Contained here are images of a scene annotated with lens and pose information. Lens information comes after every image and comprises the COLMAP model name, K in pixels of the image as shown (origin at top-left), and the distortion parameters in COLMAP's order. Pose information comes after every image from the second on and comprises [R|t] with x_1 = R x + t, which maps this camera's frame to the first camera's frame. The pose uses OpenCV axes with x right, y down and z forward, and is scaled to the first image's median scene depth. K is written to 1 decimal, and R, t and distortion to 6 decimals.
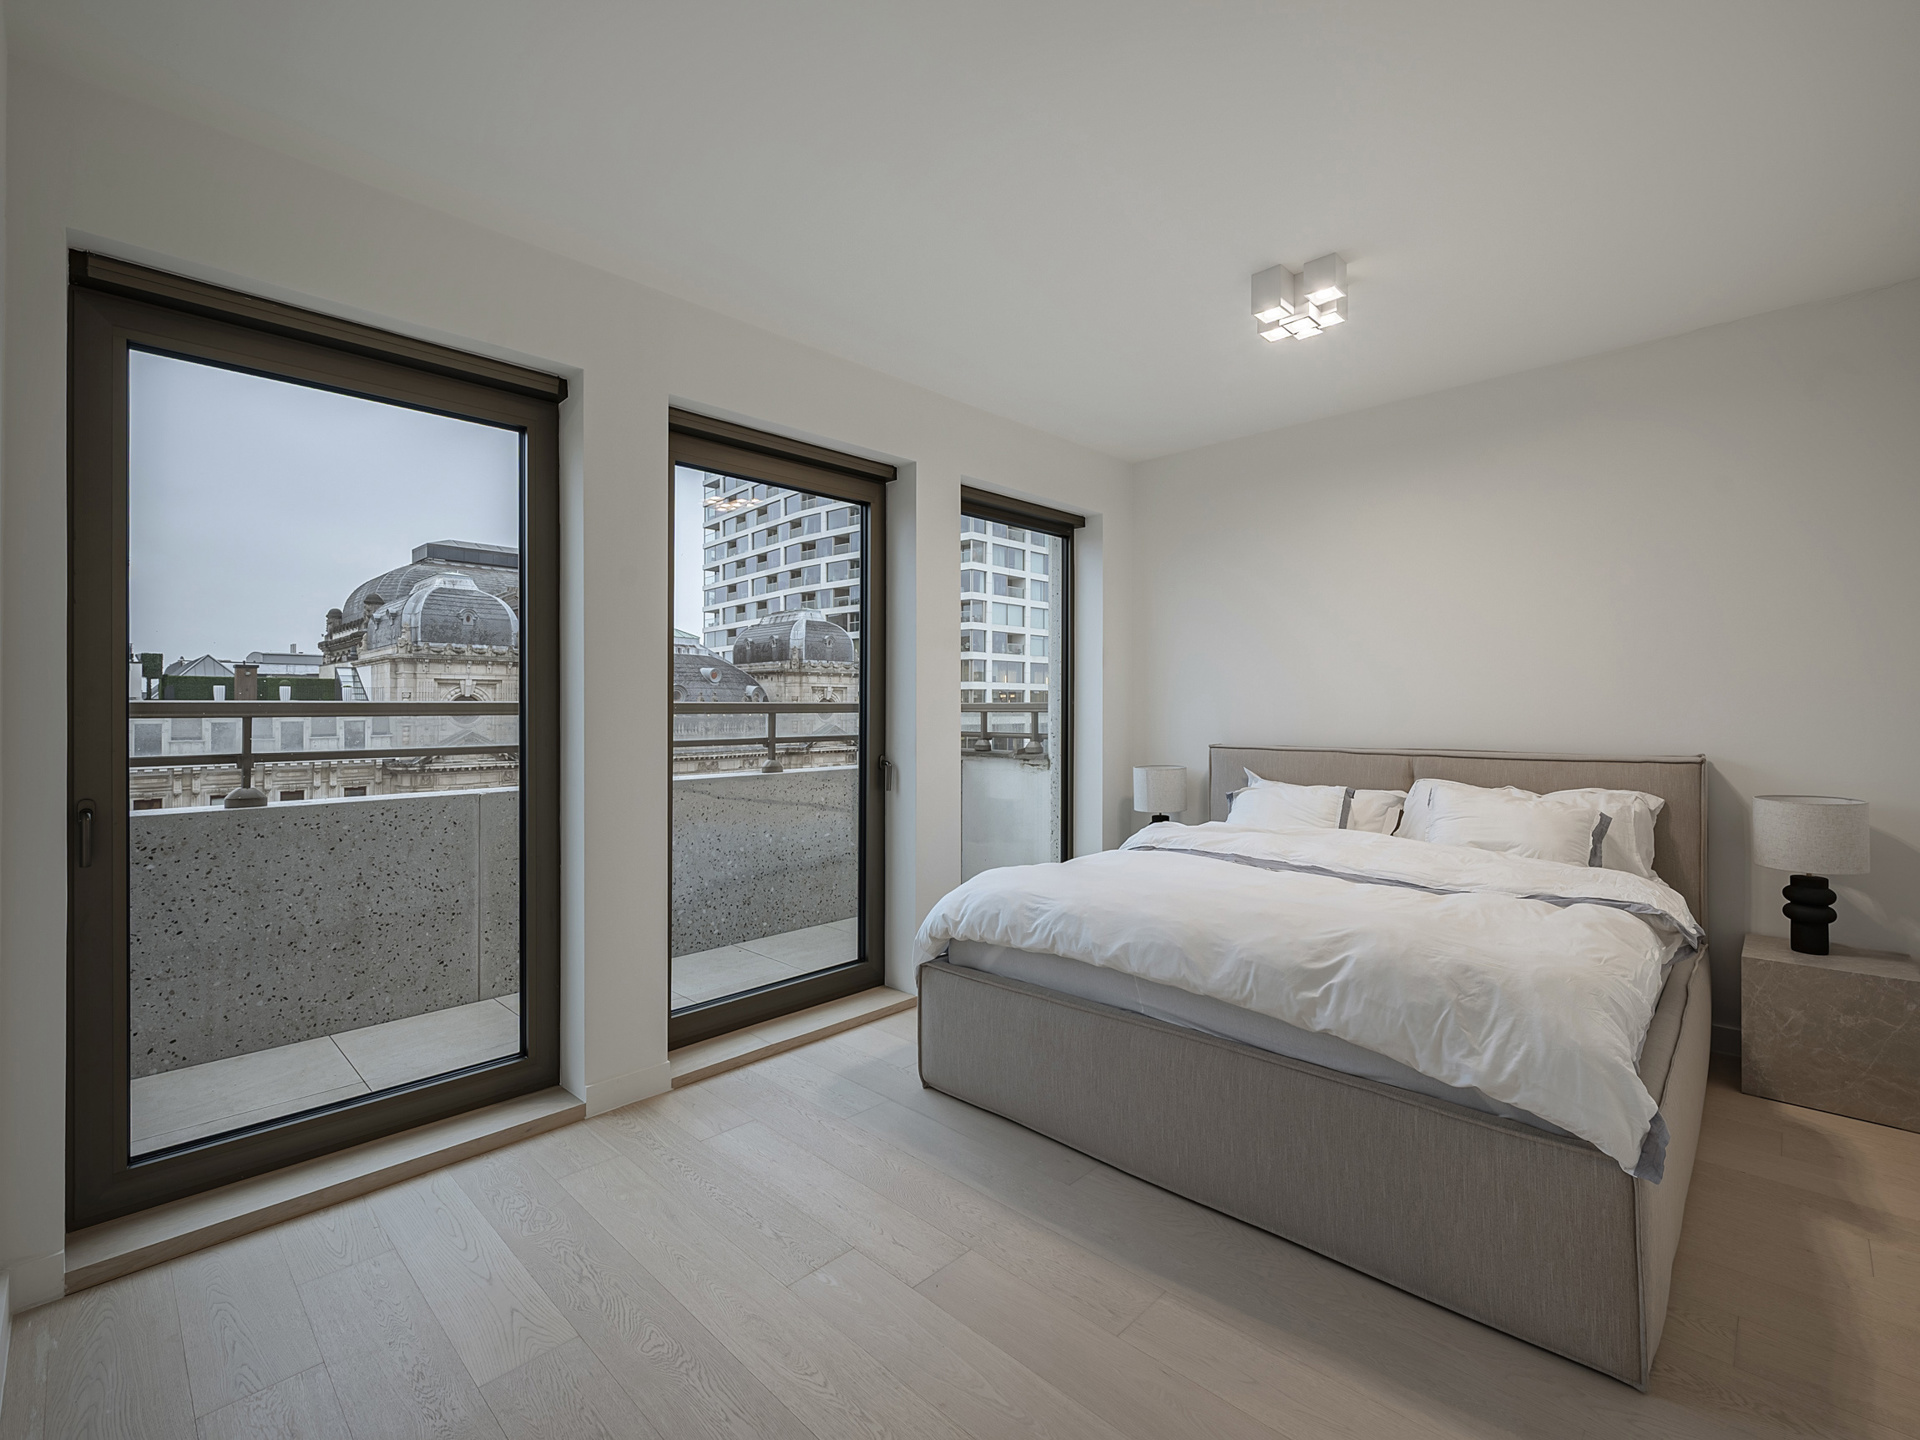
lens RADIAL K [[850.7, 0, 970.7], [0, 850.7, 711.5], [0, 0, 1]] dist [0.002589, 0.000091]
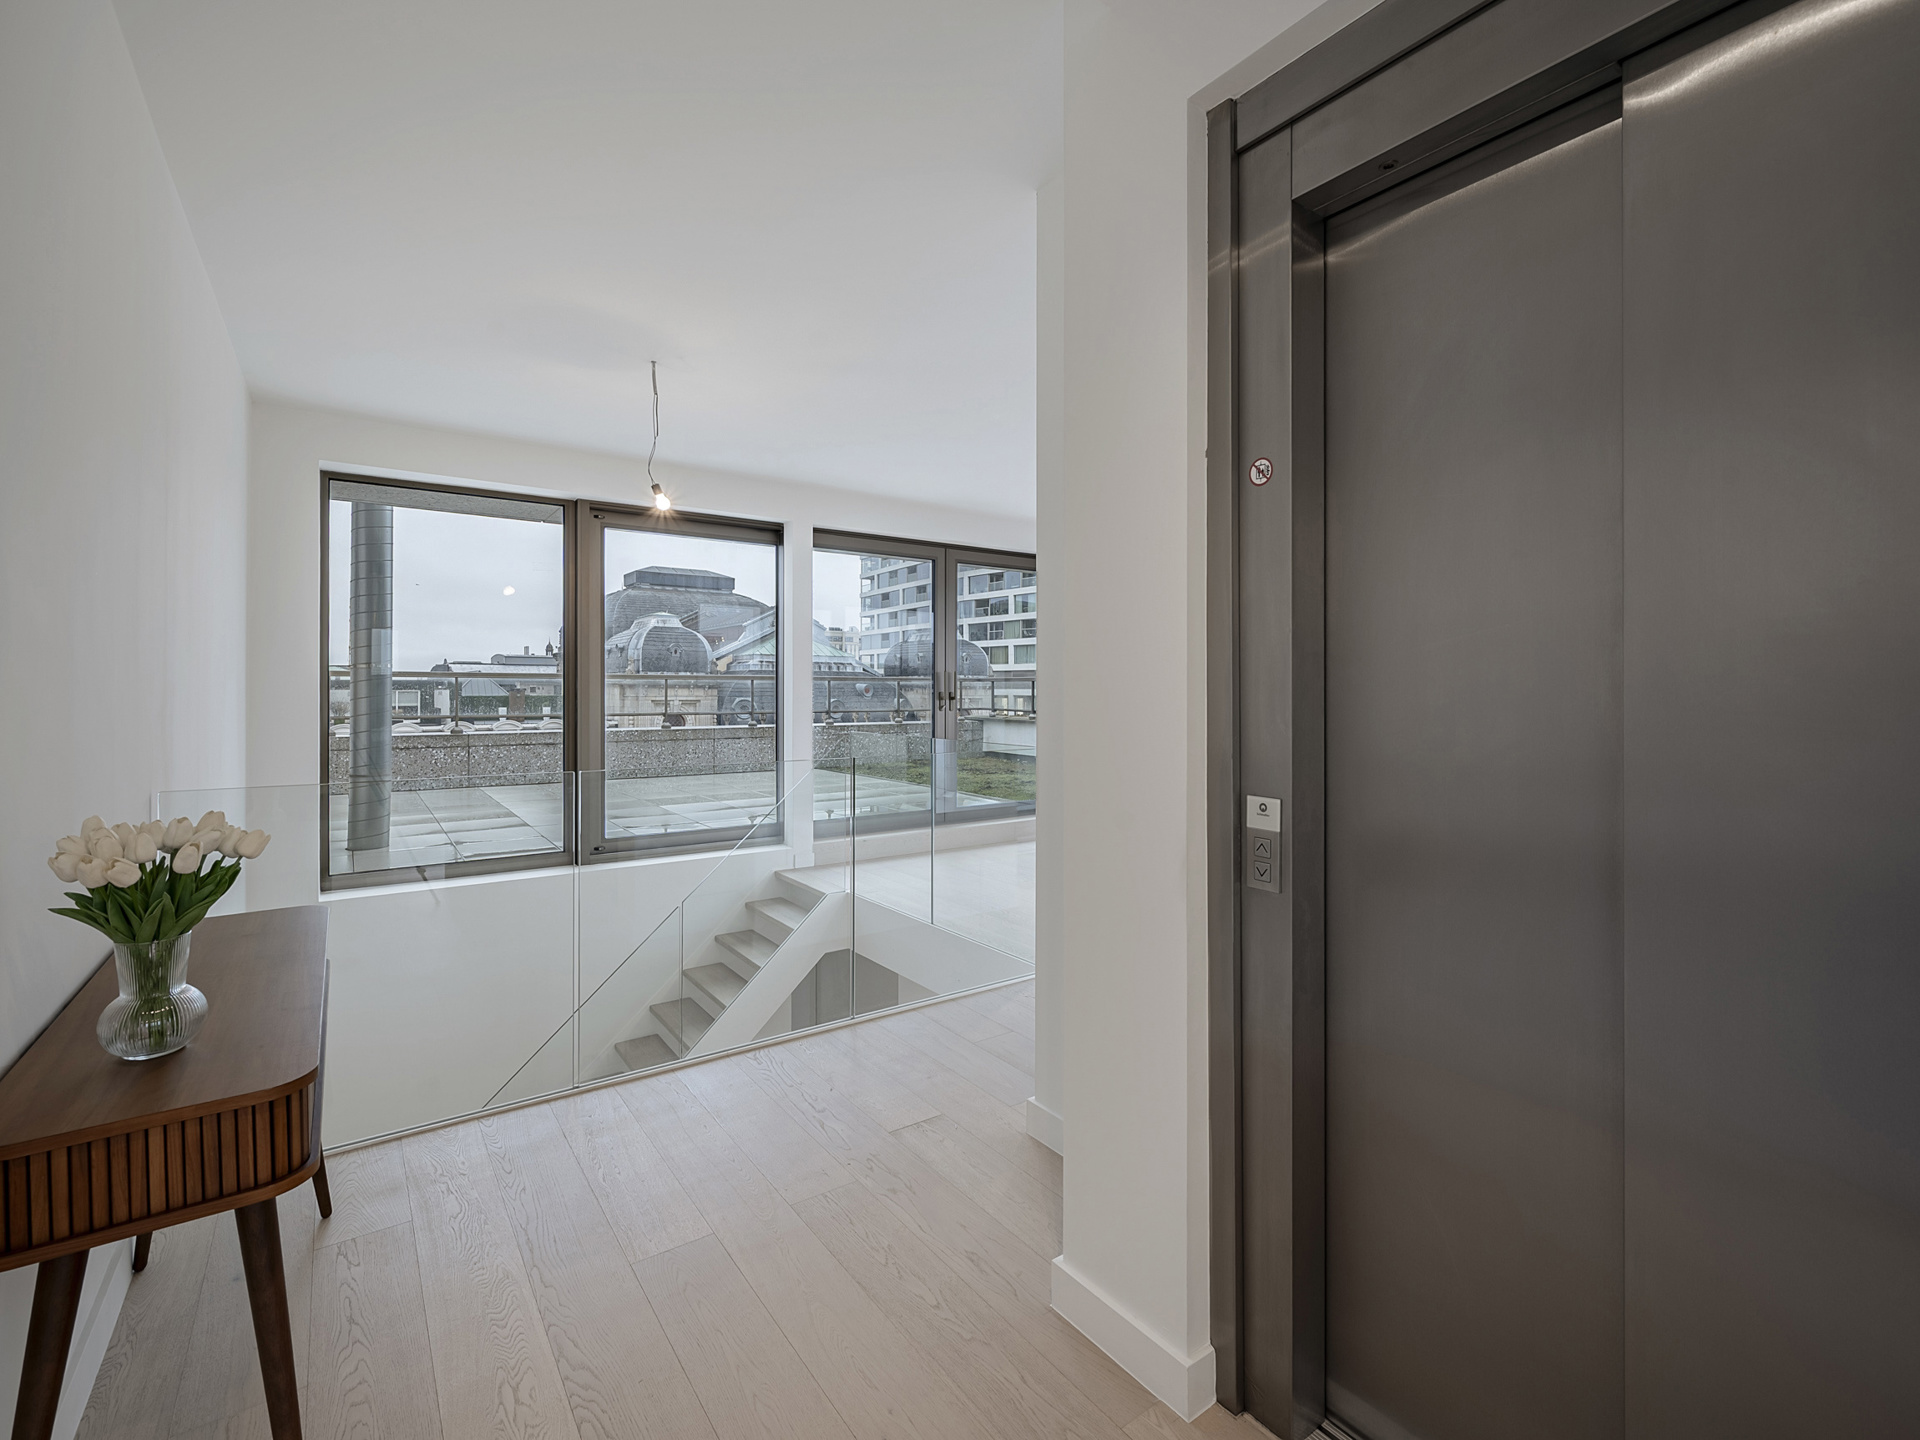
lens RADIAL K [[850.7, 0, 966.7], [0, 850.7, 706.3], [0, 0, 1]] dist [0.002589, 0.000091]
pose [[0.983378, 0.007131, -0.181428, 0.040214], [-0.004637, 0.999889, 0.014171, -0.036567], [0.181509, -0.013095, 0.983302, -0.109615]]
